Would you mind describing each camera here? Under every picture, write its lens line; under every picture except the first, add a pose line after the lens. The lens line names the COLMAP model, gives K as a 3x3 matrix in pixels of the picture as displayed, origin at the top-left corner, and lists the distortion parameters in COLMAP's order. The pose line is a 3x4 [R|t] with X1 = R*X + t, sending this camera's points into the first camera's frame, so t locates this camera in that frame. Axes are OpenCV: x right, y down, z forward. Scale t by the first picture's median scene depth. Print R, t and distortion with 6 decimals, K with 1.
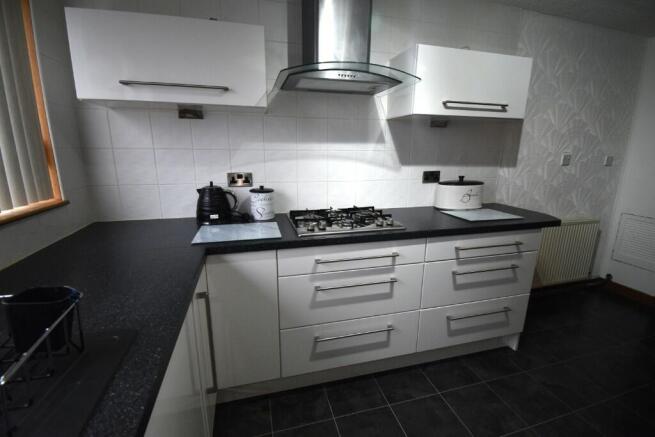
lens RADIAL K [[289.8, 0, 330.2], [0, 289.8, 217.6], [0, 0, 1]] dist [0.002904, -0.019473]
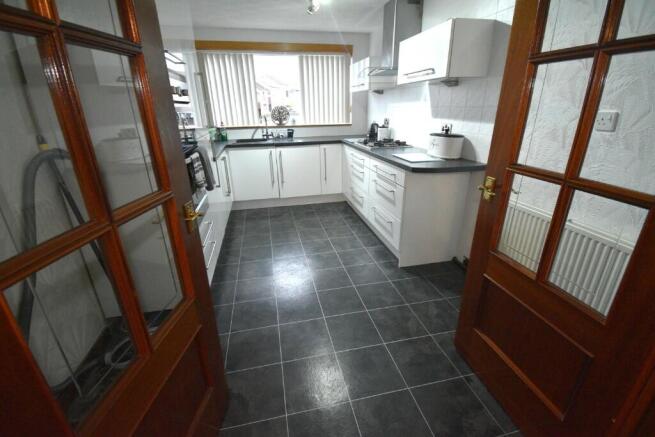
lens RADIAL K [[289.8, 0, 330.2], [0, 289.8, 217.6], [0, 0, 1]] dist [0.002904, -0.019473]
pose [[-0.025079, 0.354195, -0.934835, 1.758165], [-0.206447, 0.913137, 0.351512, -0.133954], [0.978136, 0.201809, 0.050222, 0.566125]]
